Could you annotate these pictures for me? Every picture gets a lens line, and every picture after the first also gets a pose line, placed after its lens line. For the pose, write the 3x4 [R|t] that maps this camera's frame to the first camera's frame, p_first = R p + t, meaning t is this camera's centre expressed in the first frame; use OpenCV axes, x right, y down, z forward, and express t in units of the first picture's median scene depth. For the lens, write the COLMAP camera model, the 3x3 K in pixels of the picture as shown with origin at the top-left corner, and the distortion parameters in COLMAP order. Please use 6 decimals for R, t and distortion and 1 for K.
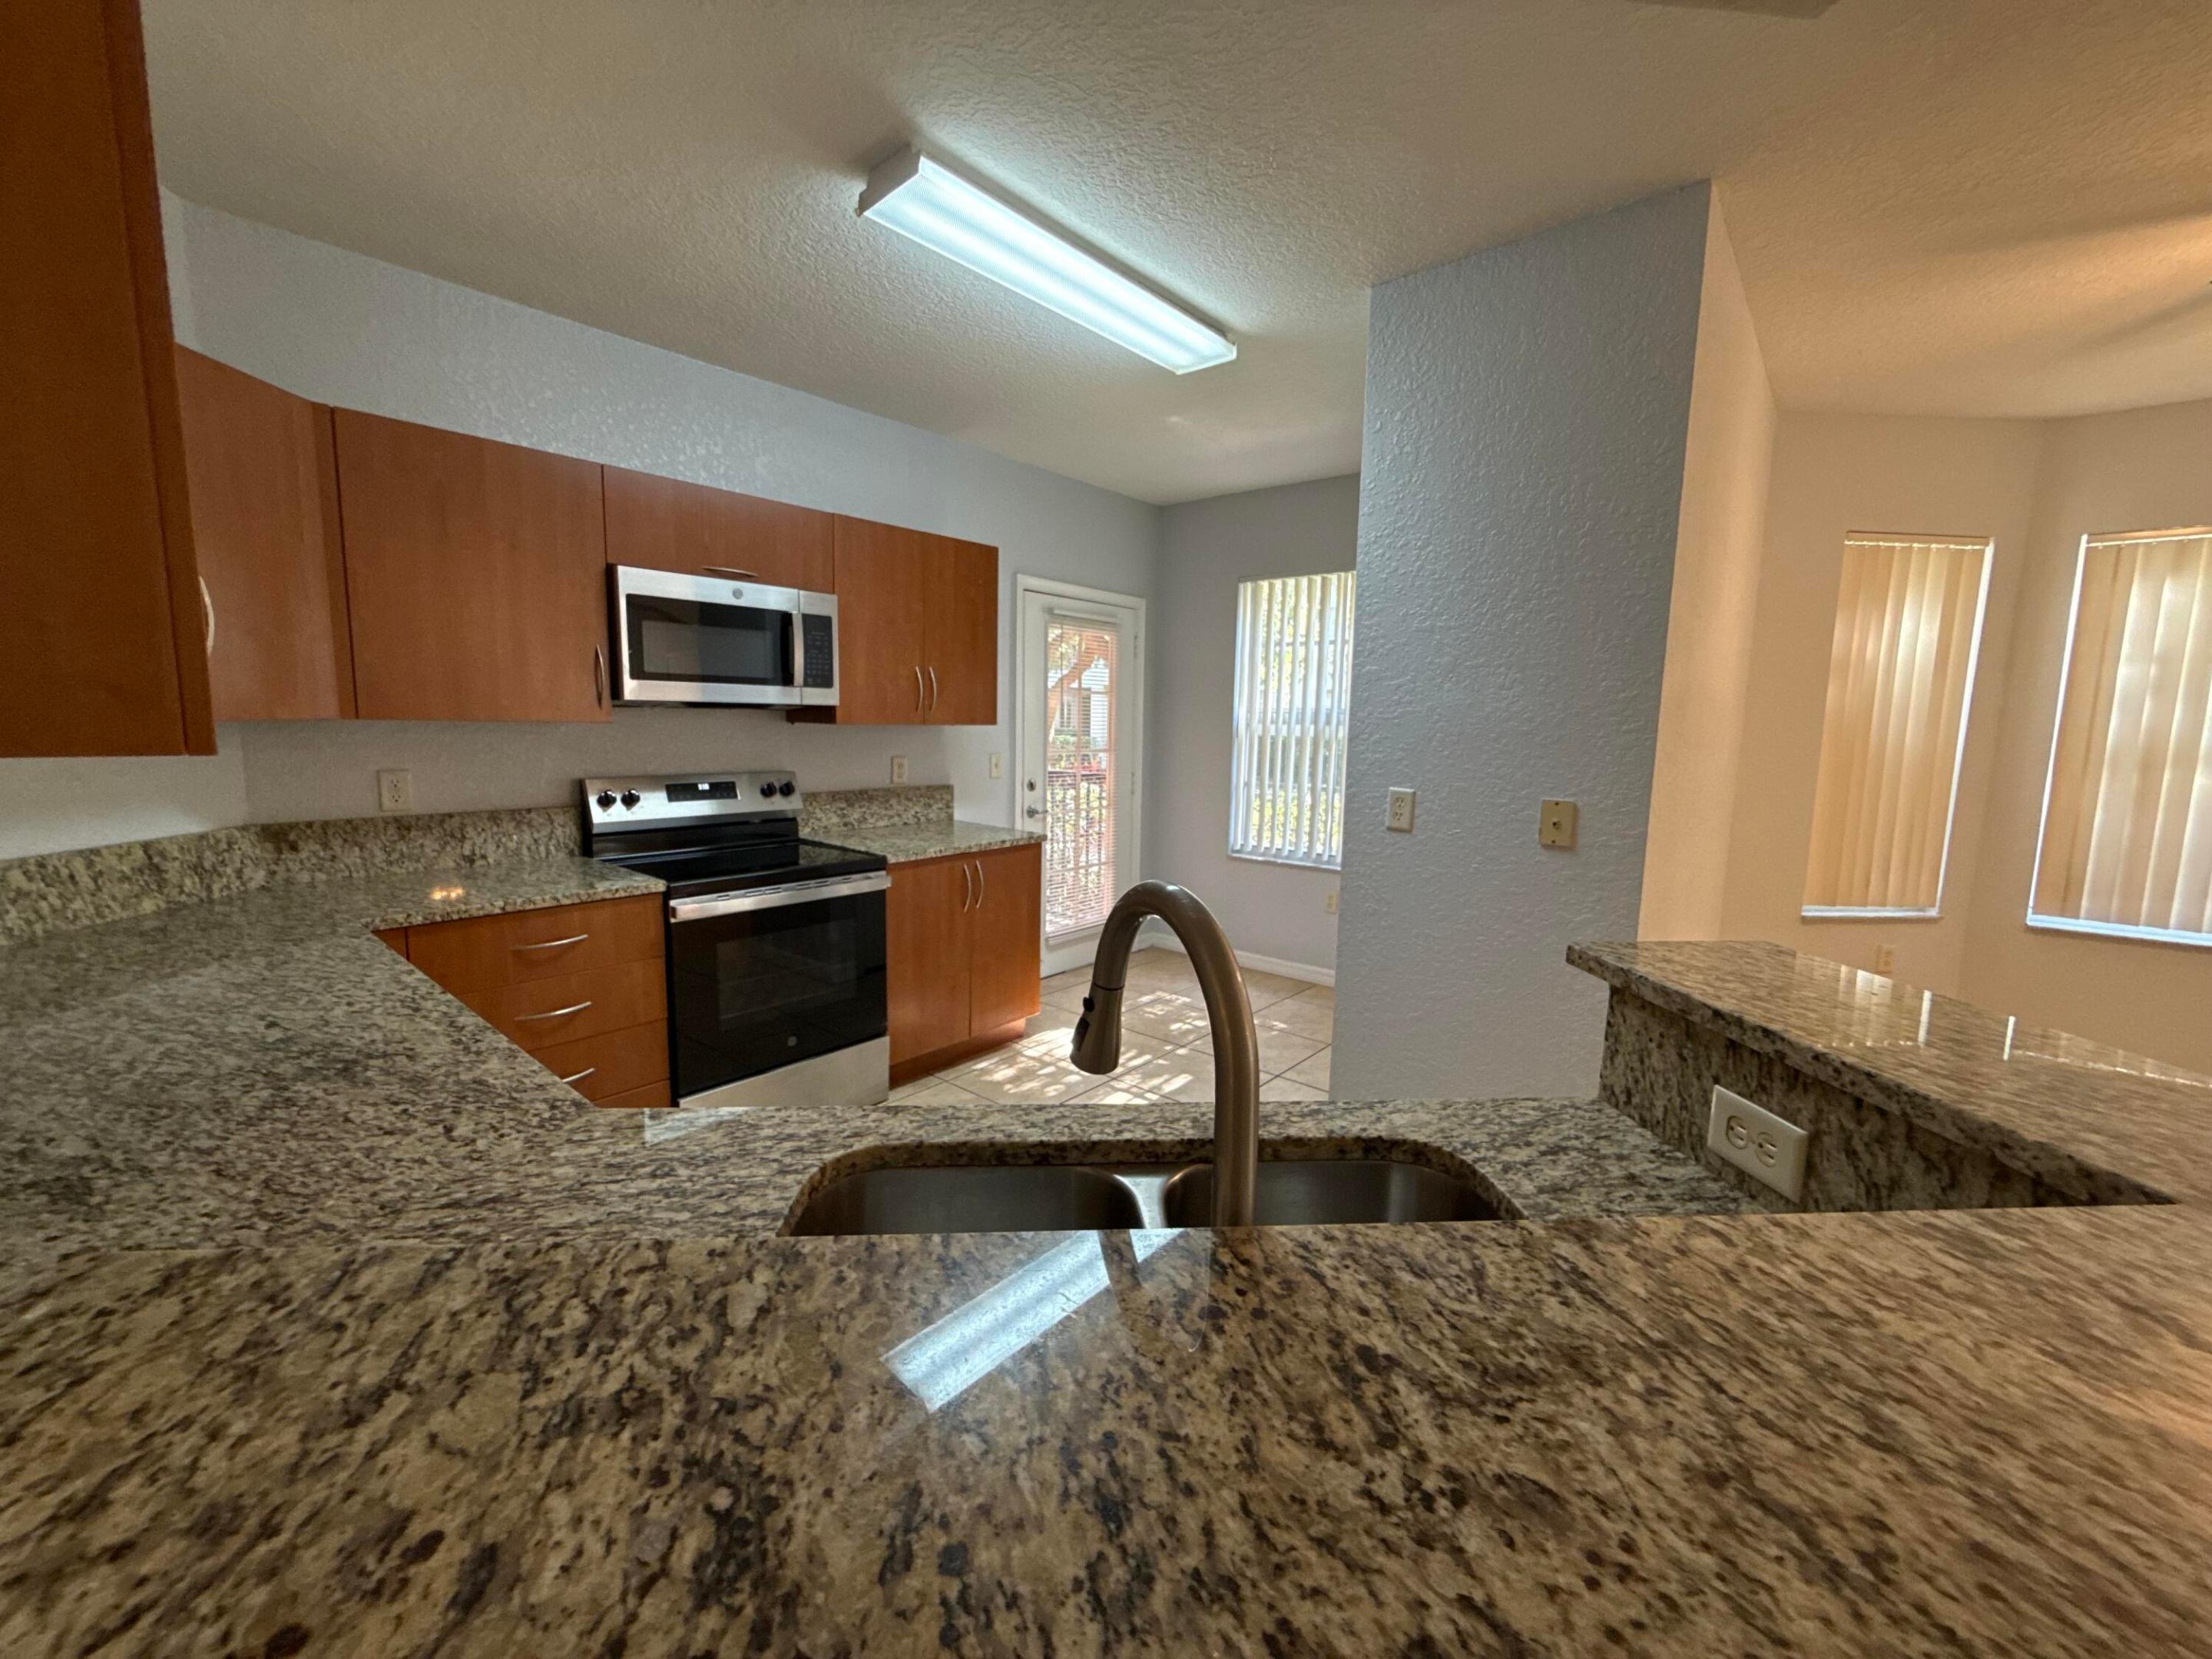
lens RADIAL K [[882.3, 0, 1101.5], [0, 882.3, 826.2], [0, 0, 1]] dist [0.001179, 0.000135]
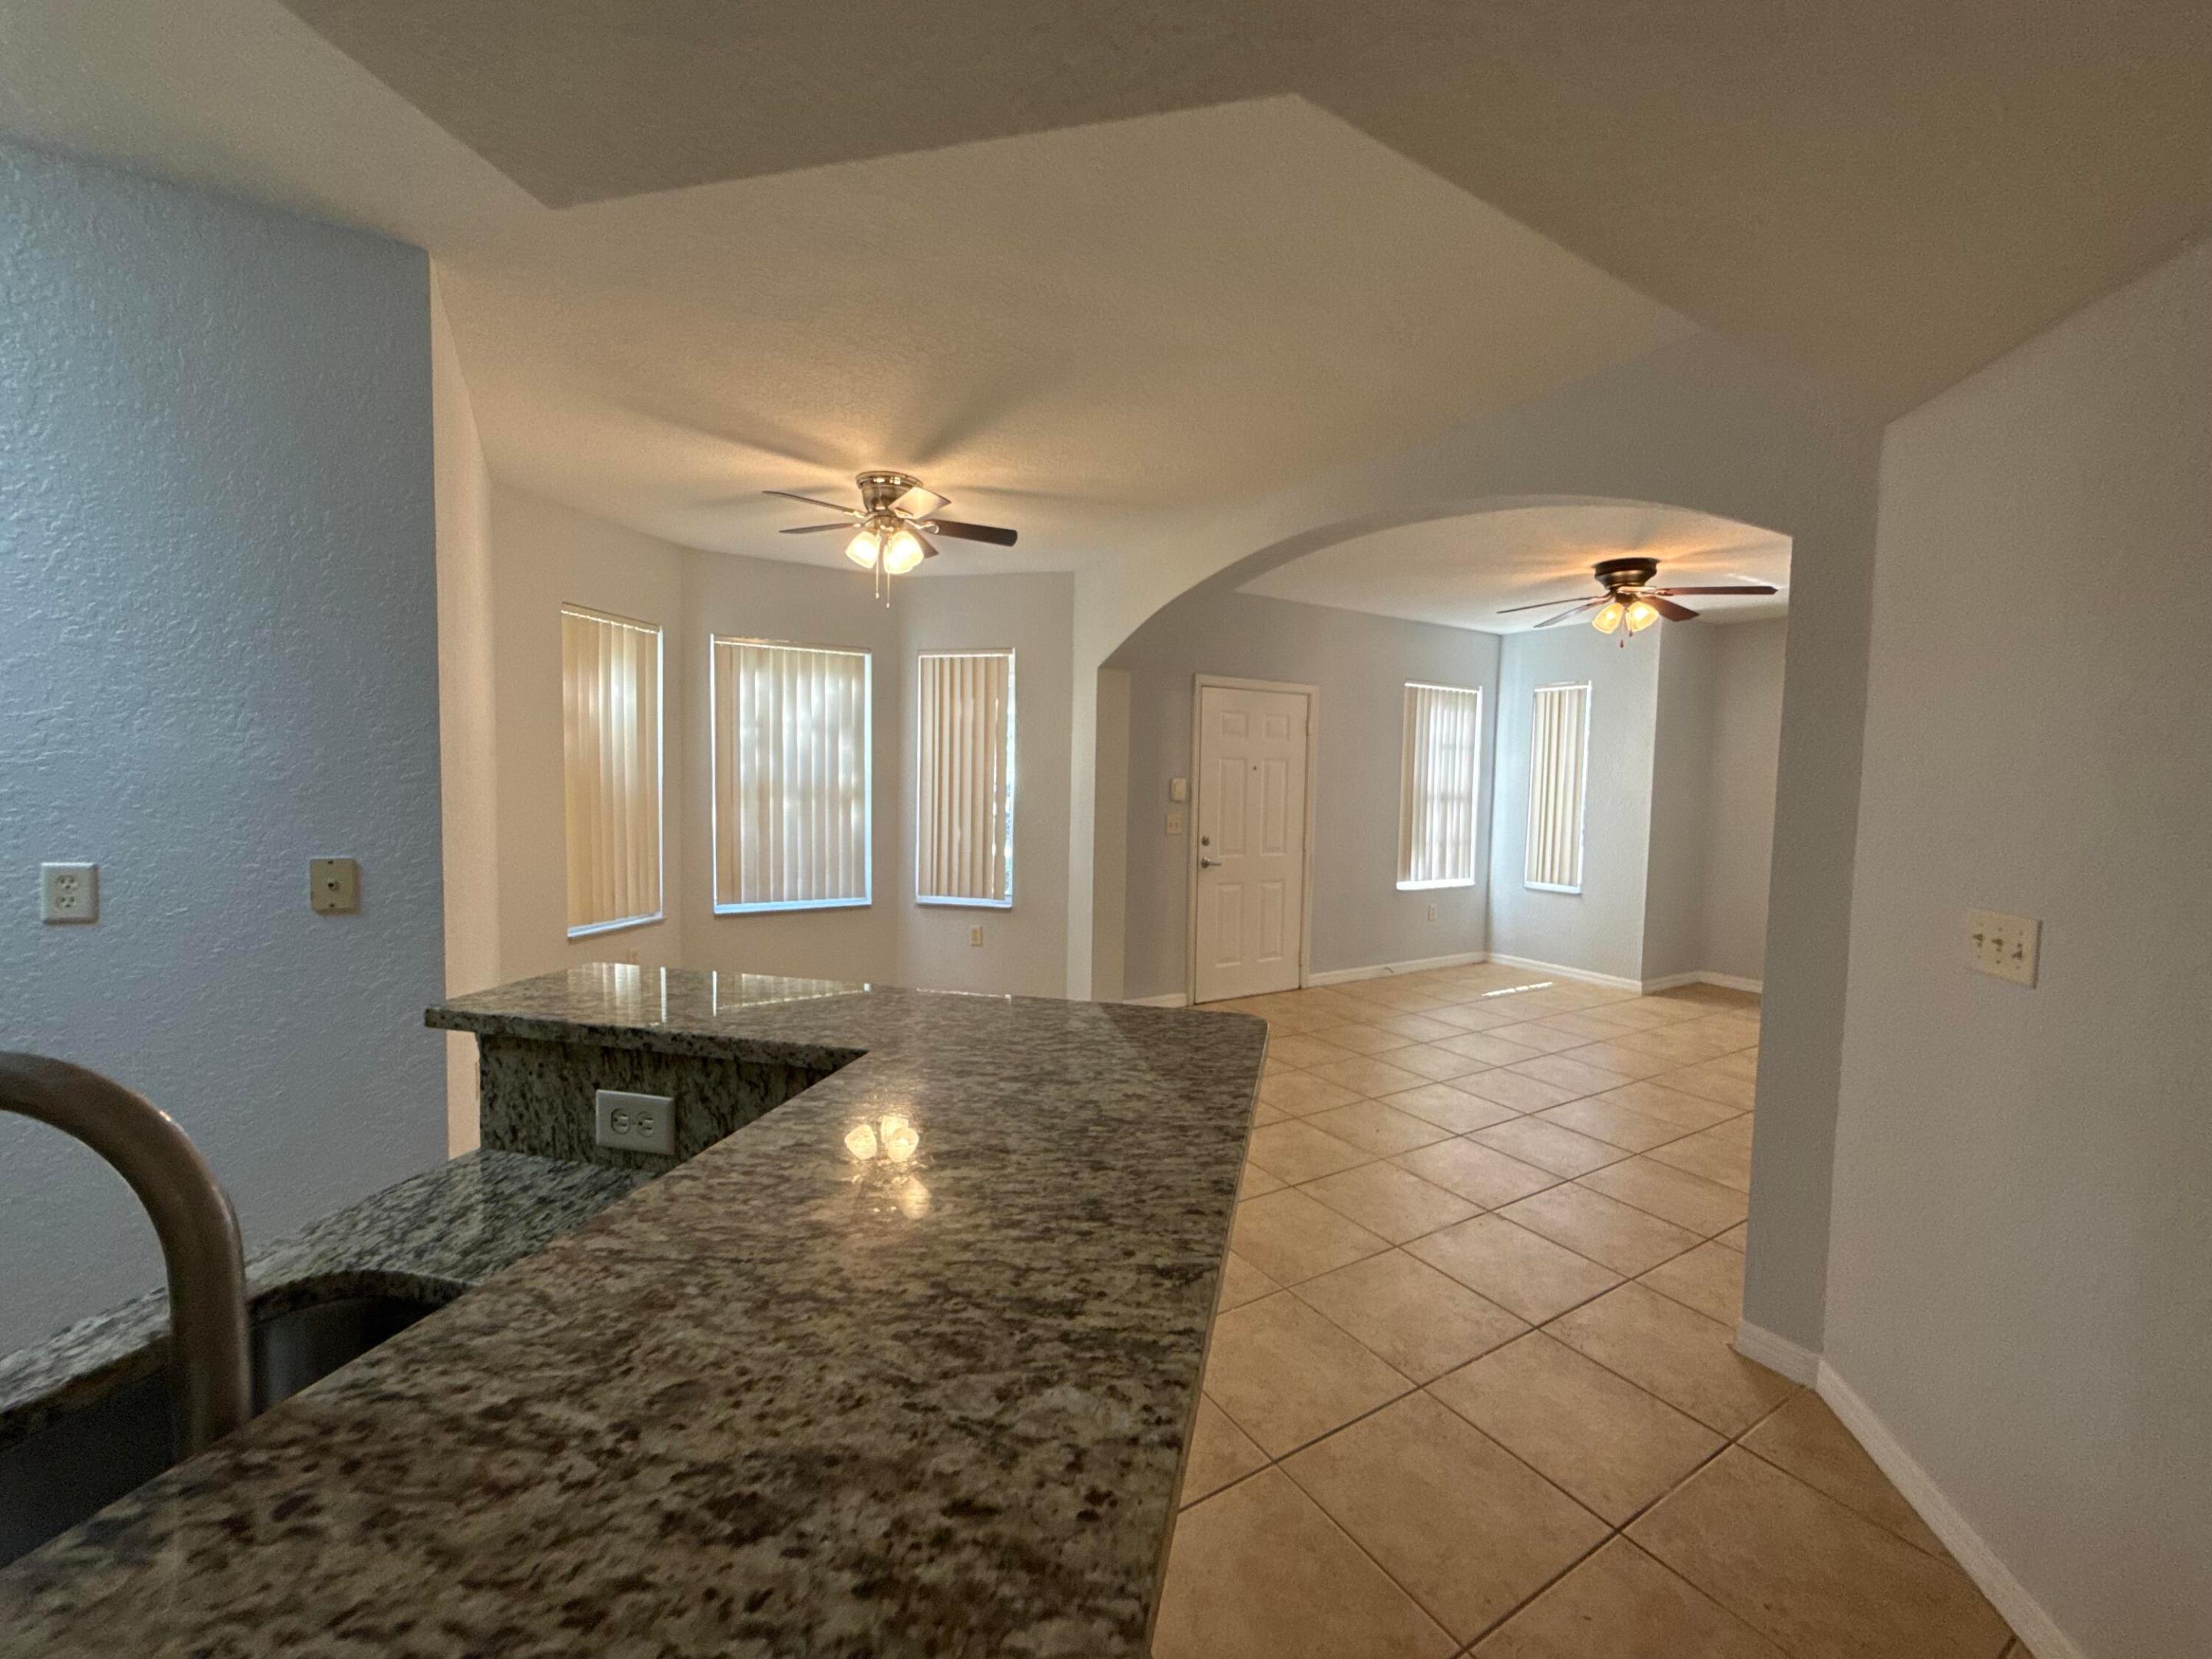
lens RADIAL K [[882.3, 0, 1101.6], [0, 882.3, 822.8], [0, 0, 1]] dist [0.001179, 0.000135]
pose [[0.311759, -0.061175, 0.948190, -0.089477], [0.103164, 0.994205, 0.030224, -0.012912], [-0.944544, 0.088396, 0.316263, -0.018425]]
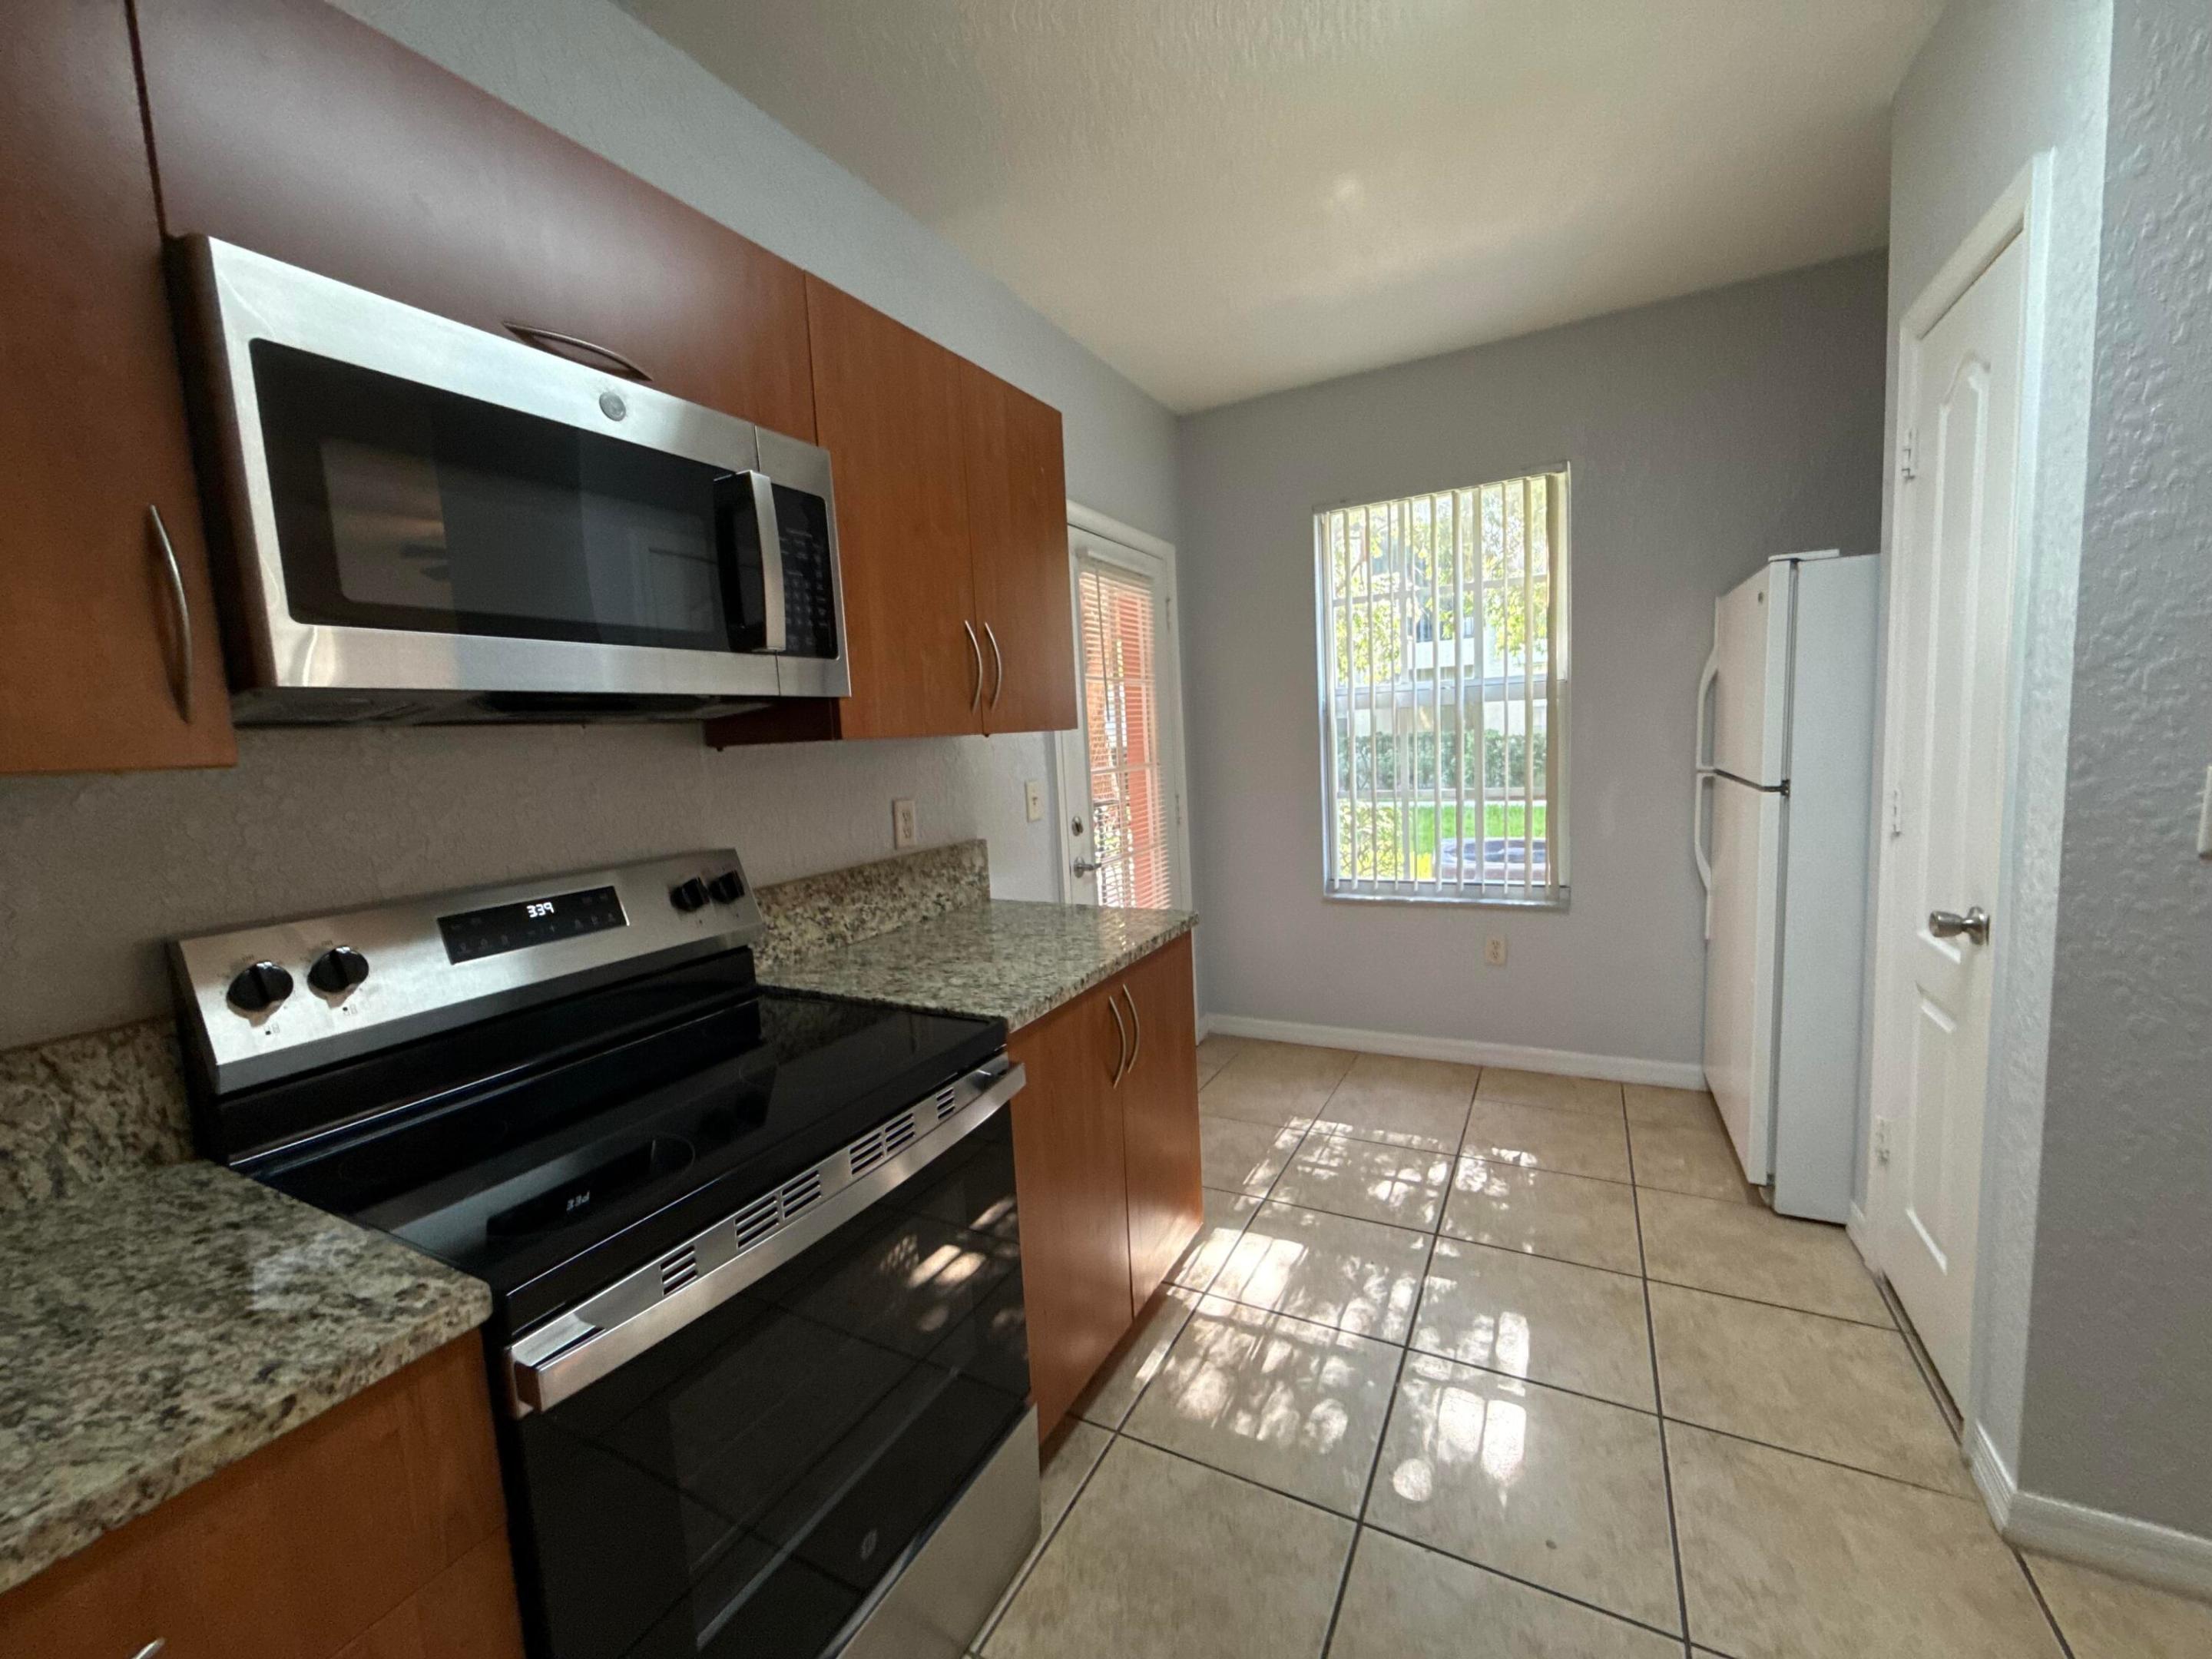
lens RADIAL K [[882.3, 0, 1100.3], [0, 882.3, 830.5], [0, 0, 1]] dist [0.001179, 0.000135]
pose [[0.974555, -0.091236, 0.204739, -0.434010], [0.094388, 0.995519, -0.005662, -0.086571], [-0.203305, 0.024842, 0.978800, 0.847870]]
